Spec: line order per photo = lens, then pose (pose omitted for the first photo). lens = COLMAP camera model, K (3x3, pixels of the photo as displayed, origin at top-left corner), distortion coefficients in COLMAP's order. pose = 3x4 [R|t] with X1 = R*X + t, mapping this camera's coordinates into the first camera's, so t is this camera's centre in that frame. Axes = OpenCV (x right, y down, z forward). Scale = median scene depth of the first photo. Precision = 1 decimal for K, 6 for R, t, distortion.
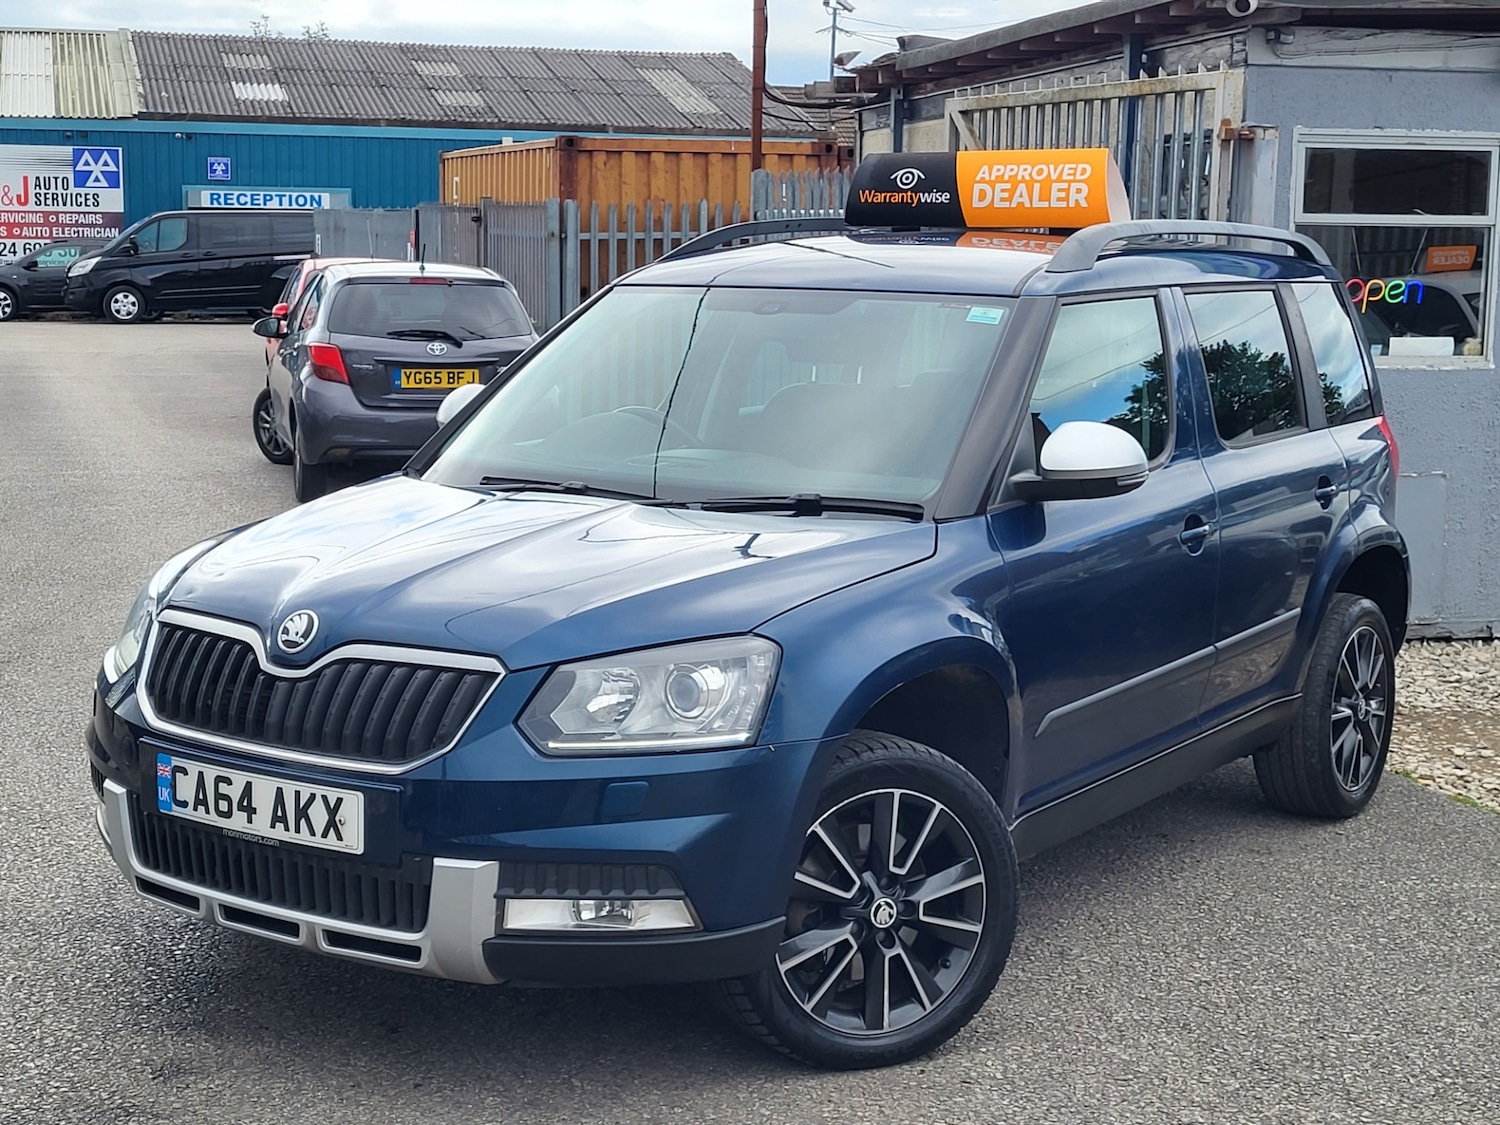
lens RADIAL K [[2231.7, 0, 720.4], [0, 2231.7, 570.9], [0, 0, 1]] dist [0.042344, 0.000000]
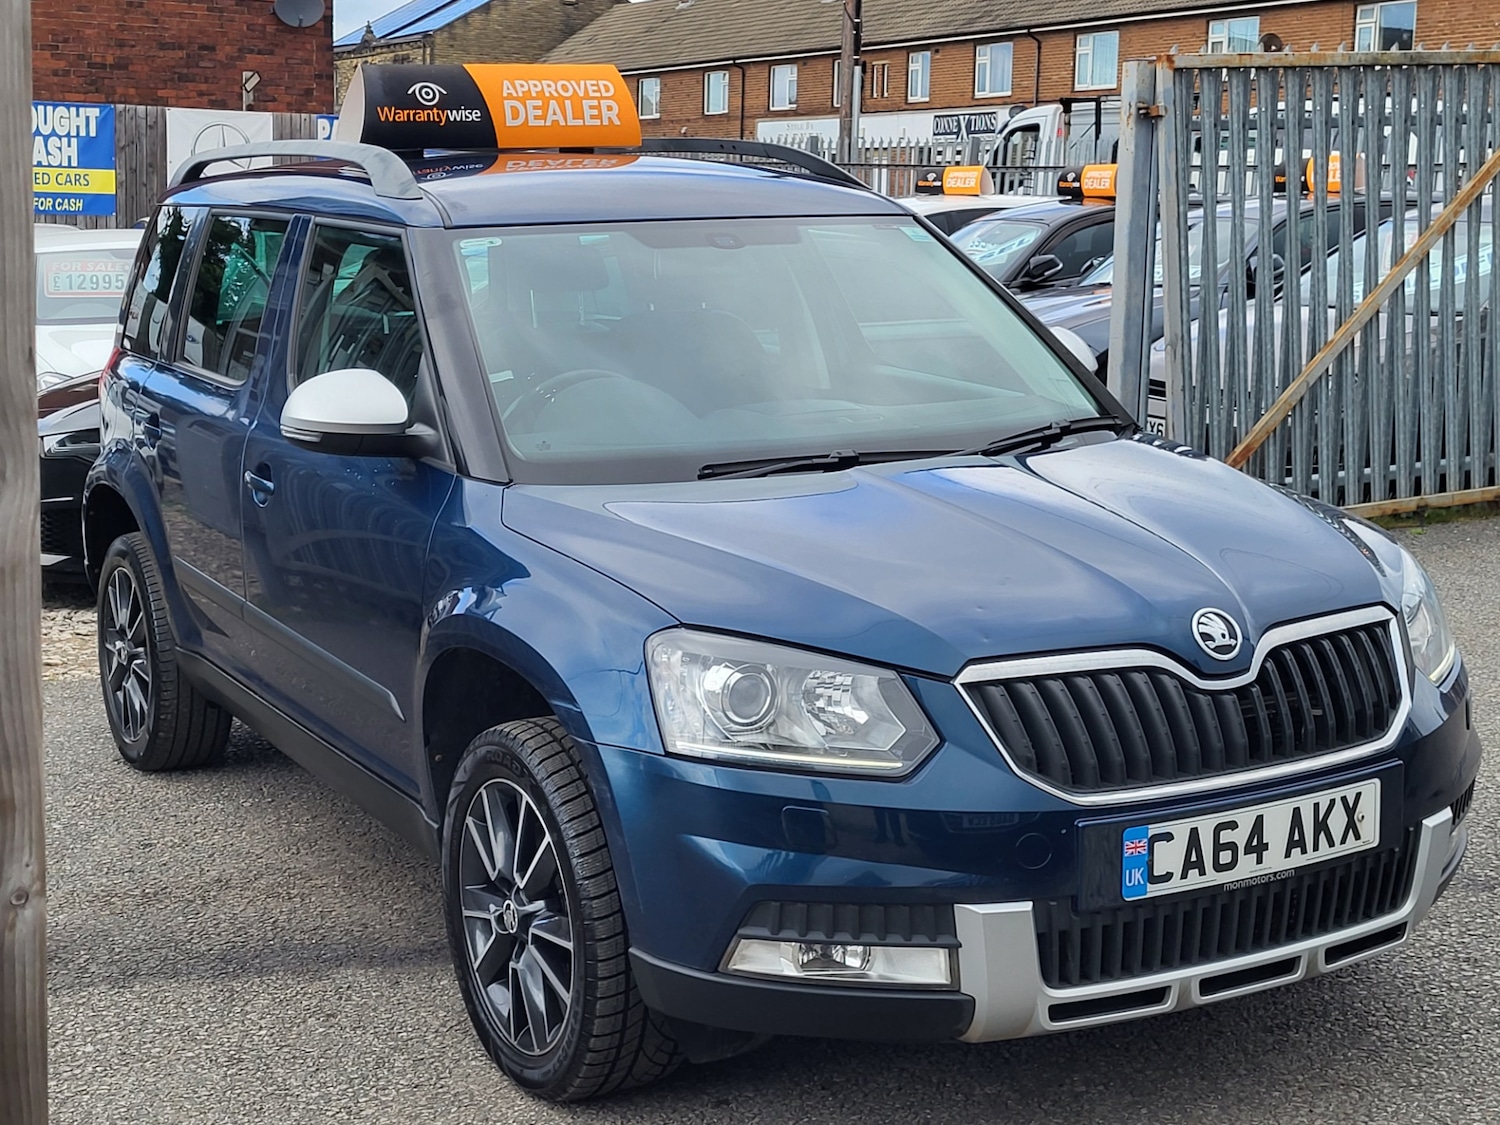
lens RADIAL K [[2231.7, 0, 693.9], [0, 2231.7, 541.8], [0, 0, 1]] dist [0.042344, 0.000000]
pose [[0.444282, -0.172490, 0.879125, -0.996065], [0.148614, 0.981884, 0.117548, -0.133763], [-0.883475, 0.078426, 0.461868, 0.762430]]
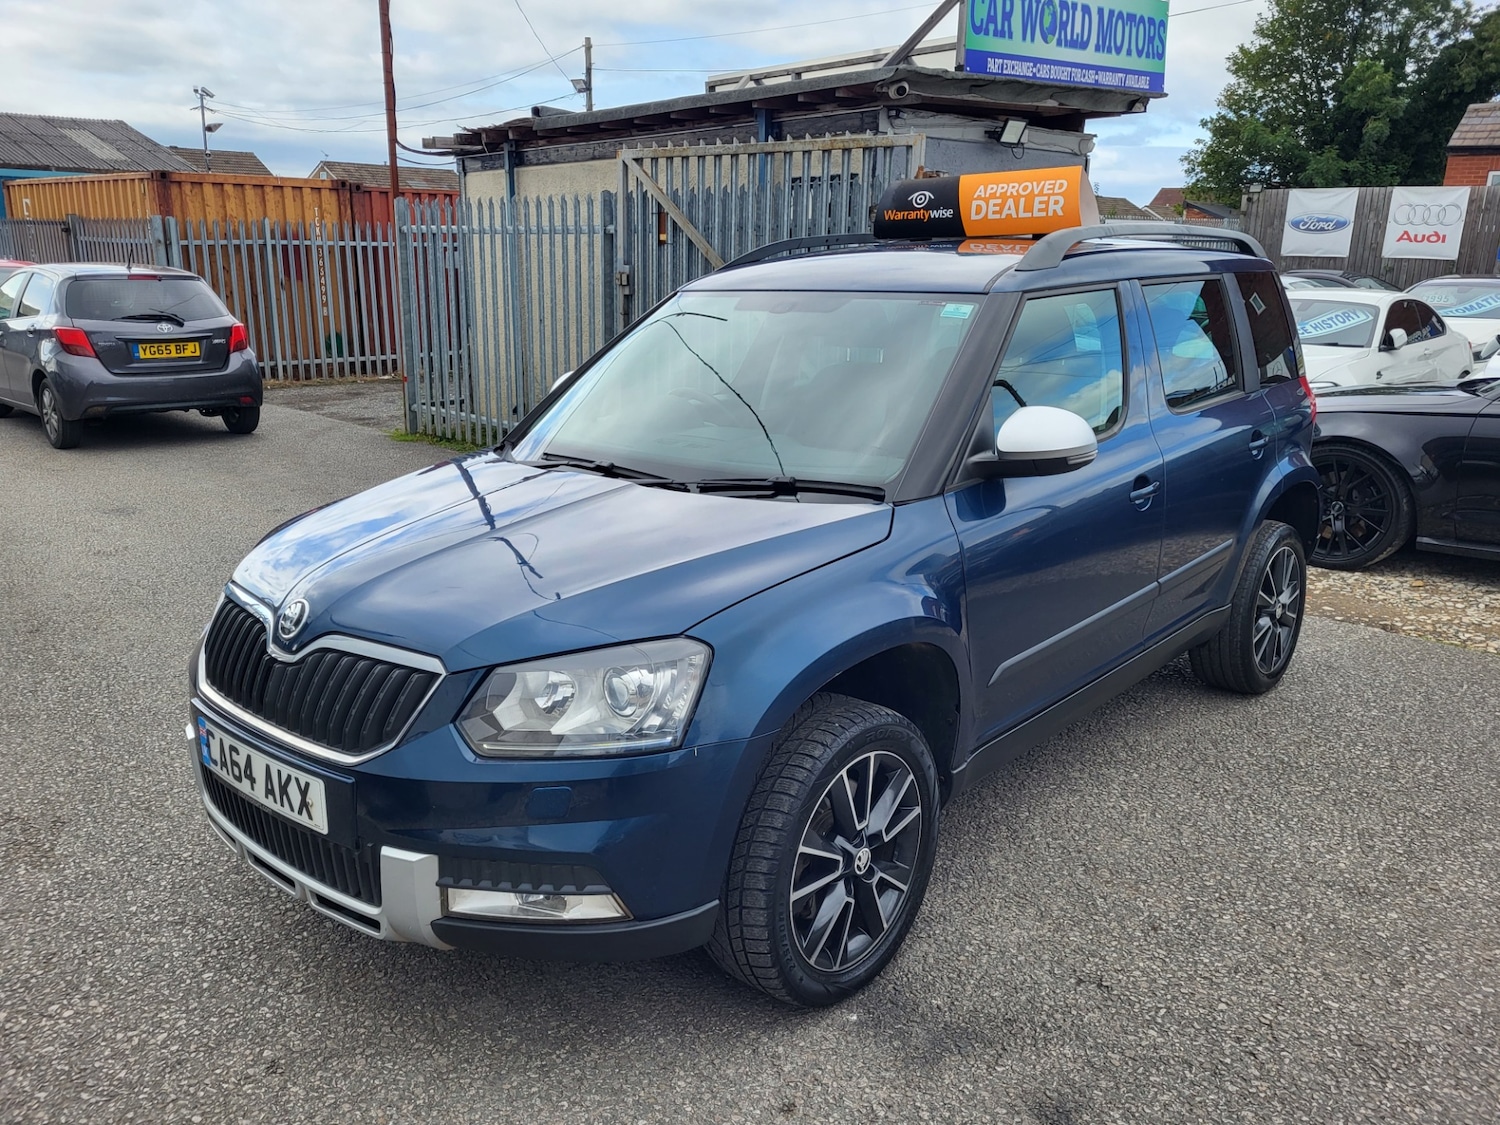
lens RADIAL K [[1166.0, 0, 731.7], [0, 1166.0, 558.1], [0, 0, 1]] dist [0.050473, -0.031309]
pose [[0.990225, 0.006605, -0.139324, 0.105486], [0.007609, 0.994833, 0.101238, -0.059008], [0.139273, -0.101308, 0.985058, 0.448545]]
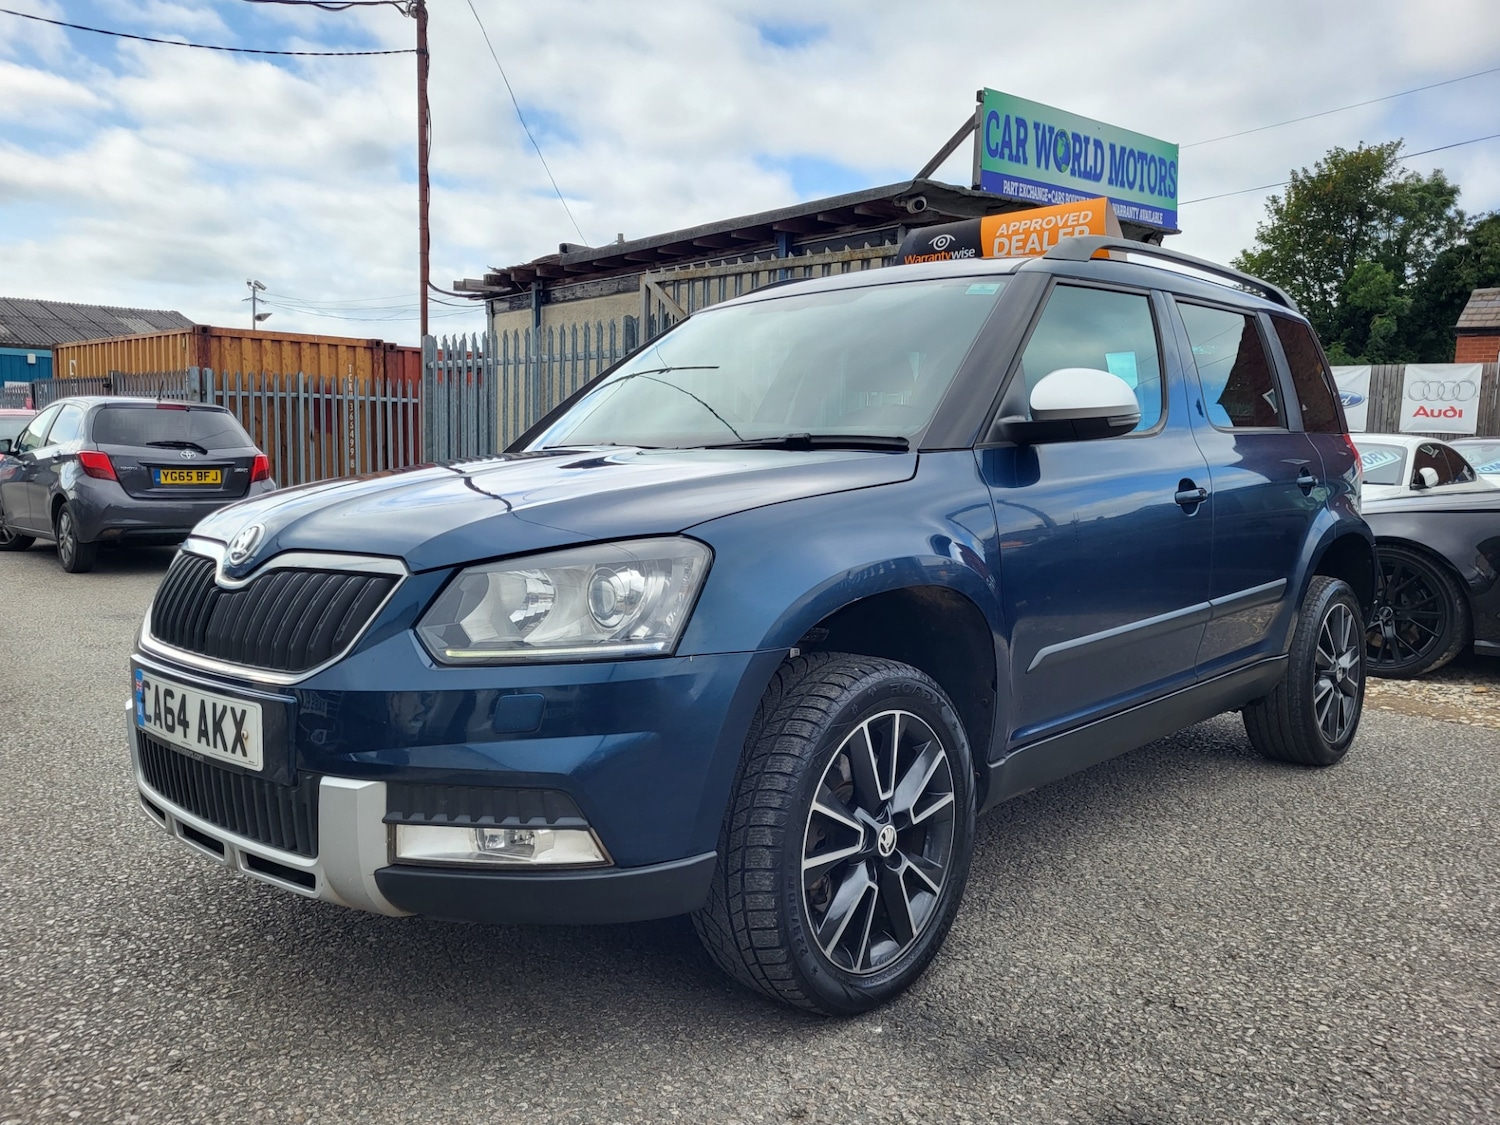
lens RADIAL K [[1166.6, 0, 733.1], [0, 1166.6, 563.3], [0, 0, 1]] dist [0.049485, -0.030022]
pose [[0.987652, -0.005619, -0.156562, 0.103672], [-0.003534, 0.998303, -0.058126, 0.063727], [0.156623, 0.057961, 0.985956, 0.508139]]
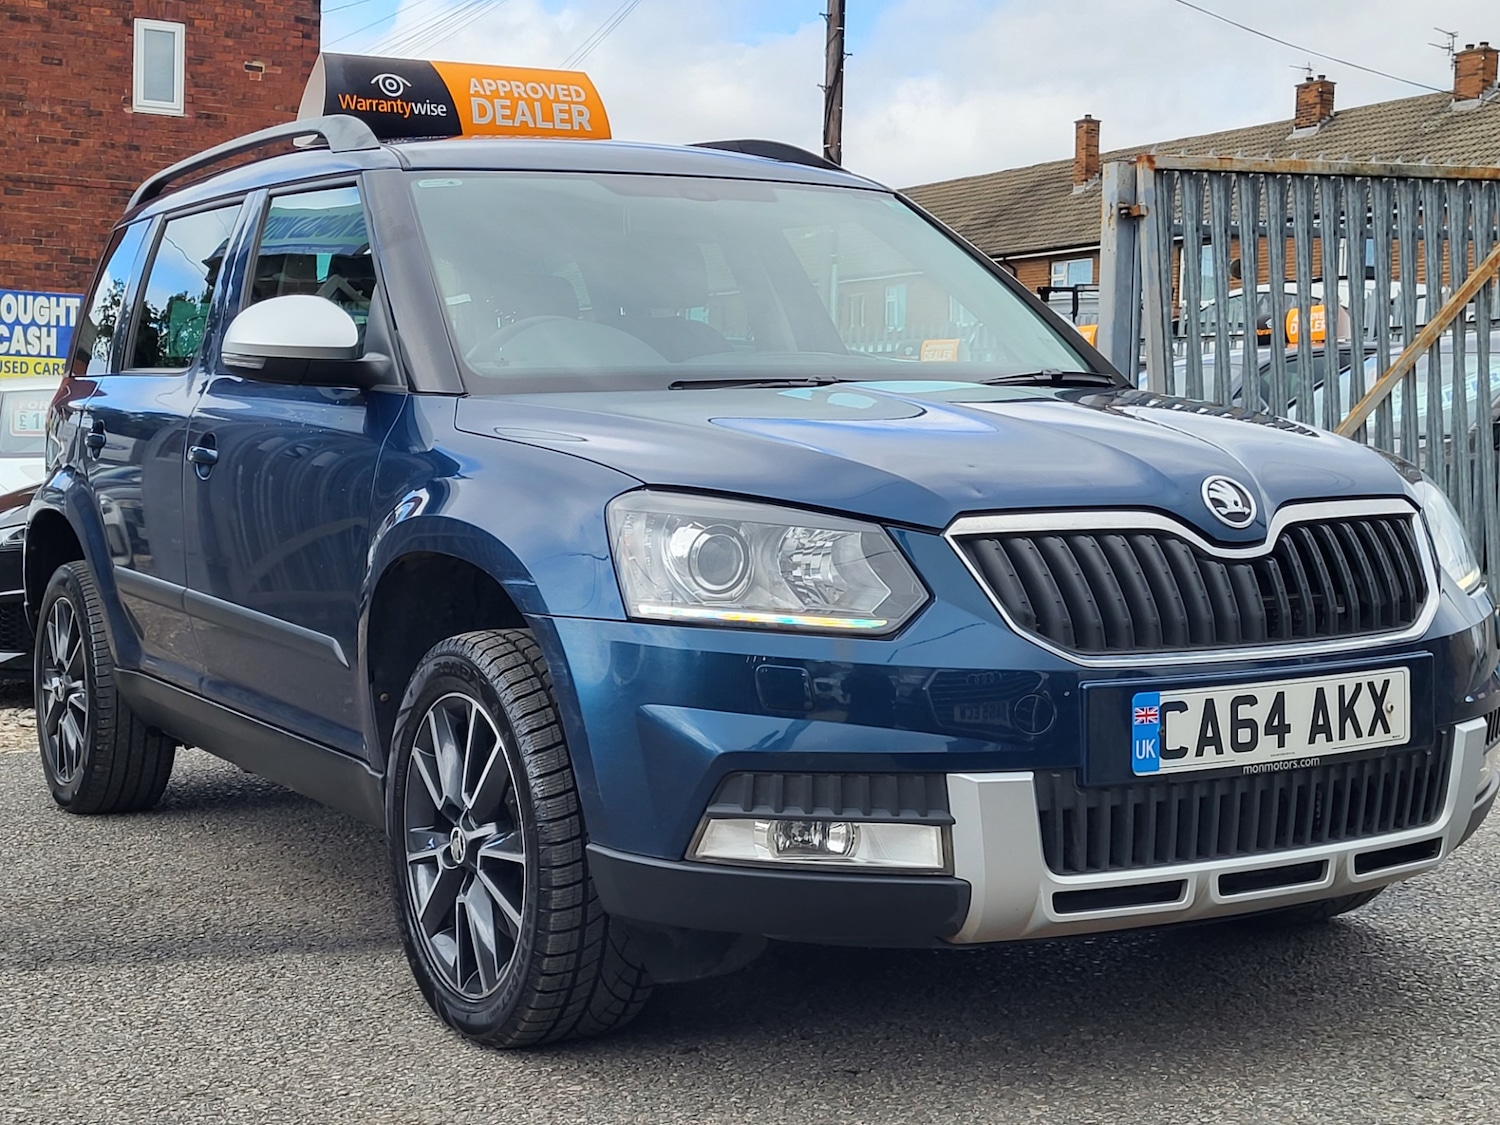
lens RADIAL K [[2231.7, 0, 709.9], [0, 2231.7, 546.2], [0, 0, 1]] dist [0.042344, 0.000000]
pose [[0.430839, -0.076889, 0.899147, -0.949550], [0.146076, 0.989166, 0.014592, 0.004437], [-0.890528, 0.125057, 0.437403, 0.802771]]
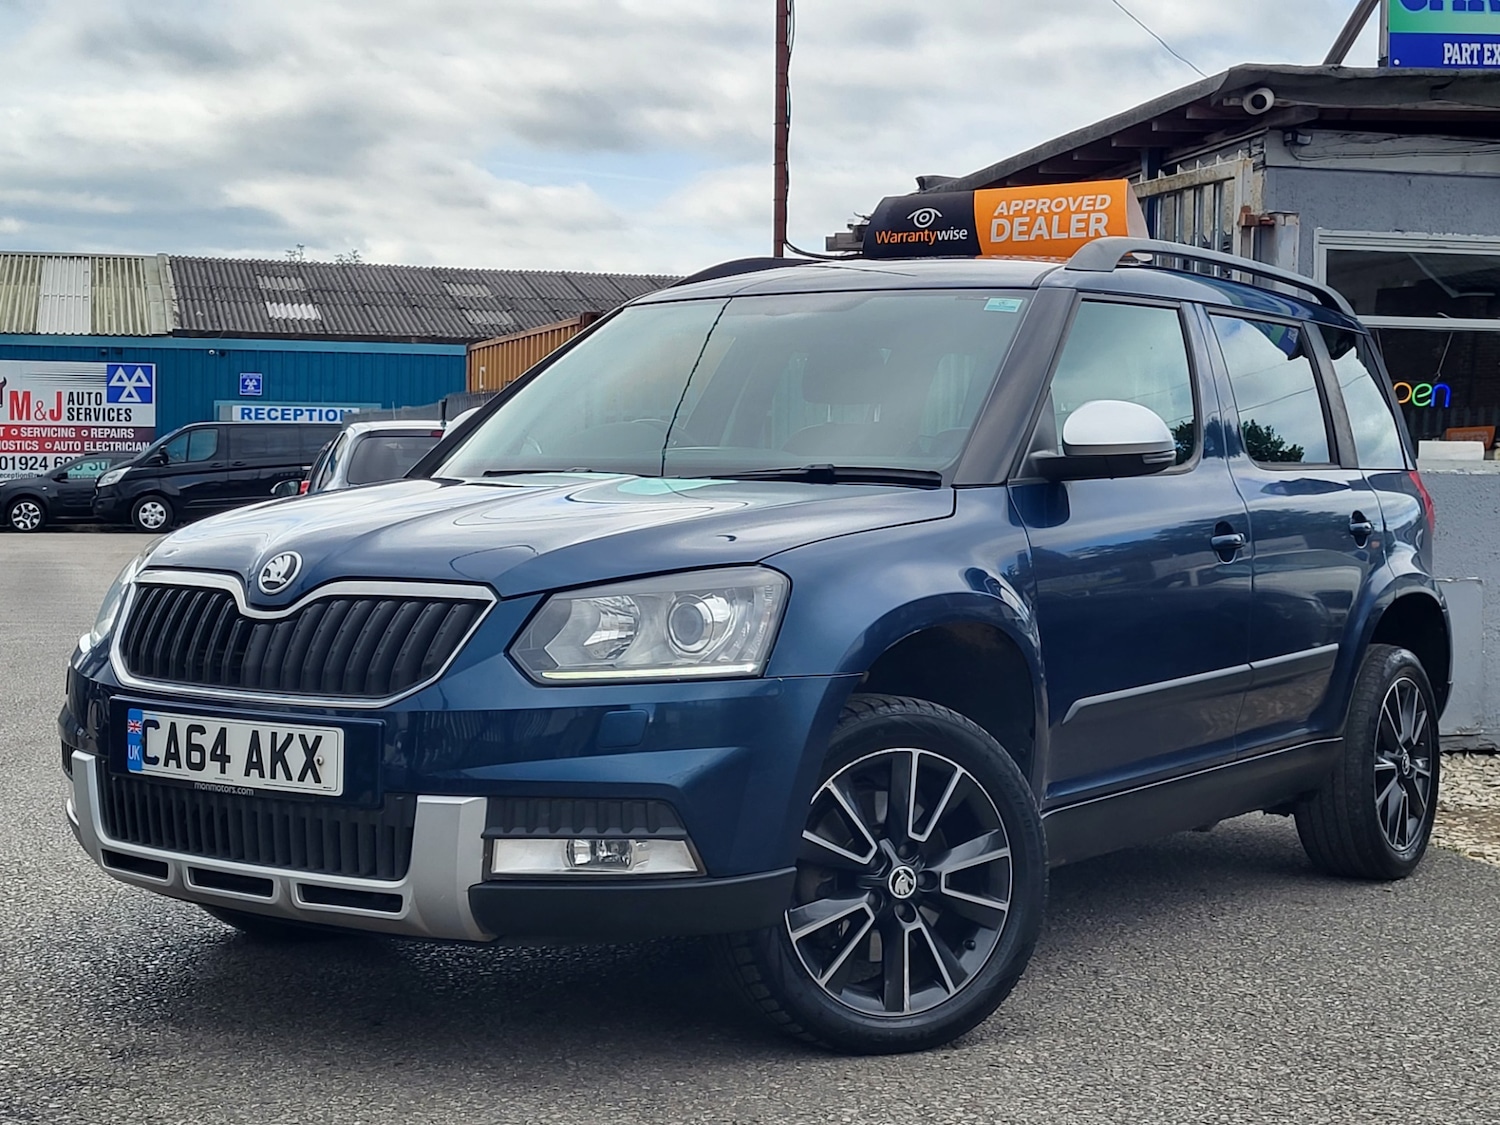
lens RADIAL K [[2231.7, 0, 745.6], [0, 2231.7, 546.2], [0, 0, 1]] dist [0.042344, 0.000000]
pose [[0.999998, -0.001347, -0.001590, 0.009281], [0.001149, 0.992915, -0.118823, 0.125706], [0.001739, 0.118821, 0.992914, 0.058675]]
